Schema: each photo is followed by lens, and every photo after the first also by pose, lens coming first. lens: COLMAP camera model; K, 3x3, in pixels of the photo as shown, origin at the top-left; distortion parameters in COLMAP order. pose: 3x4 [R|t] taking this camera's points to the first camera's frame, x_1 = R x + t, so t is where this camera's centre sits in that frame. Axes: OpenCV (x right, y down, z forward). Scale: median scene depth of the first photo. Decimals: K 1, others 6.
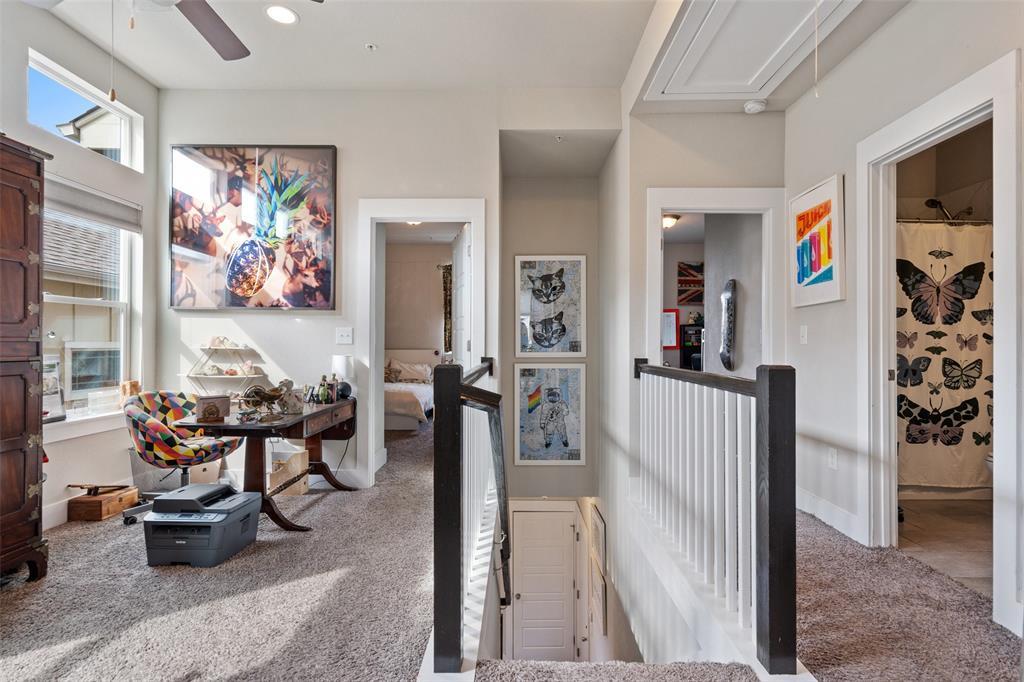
lens RADIAL K [[522.0, 0, 512.0], [0, 522.0, 341.0], [0, 0, 1]] dist [0.000107, -0.000002]
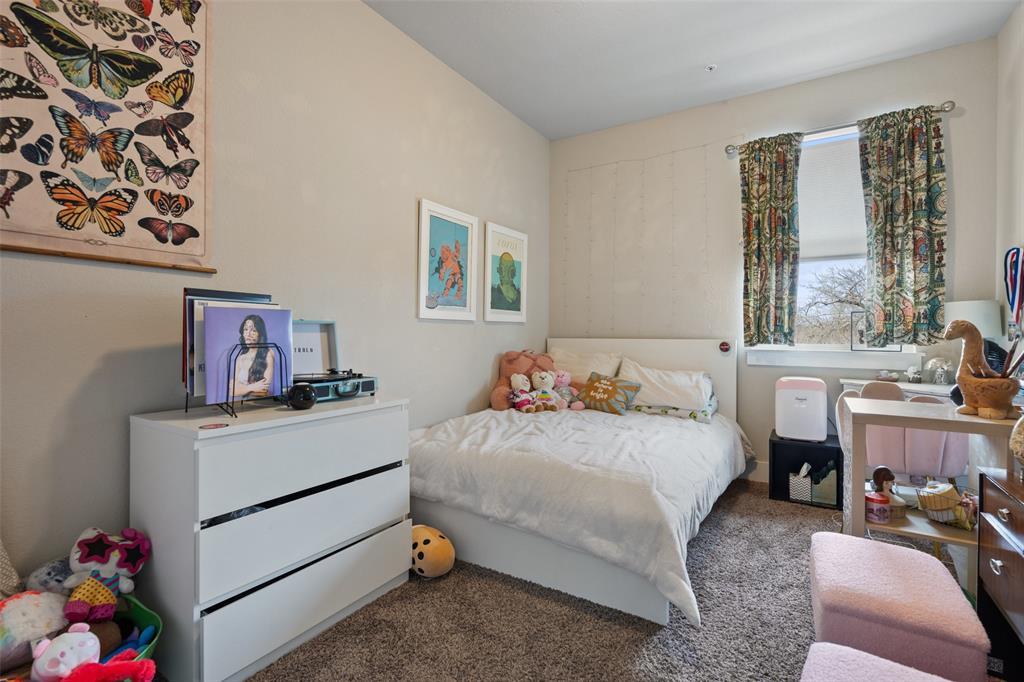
lens RADIAL K [[471.4, 0, 511.3], [0, 471.4, 336.9], [0, 0, 1]] dist [-0.001448, 0.000482]
pose [[0.853938, 0.002545, -0.520369, -0.104194], [0.003505, 0.999937, 0.010641, 0.010579], [0.520364, -0.010911, 0.853875, 0.649874]]
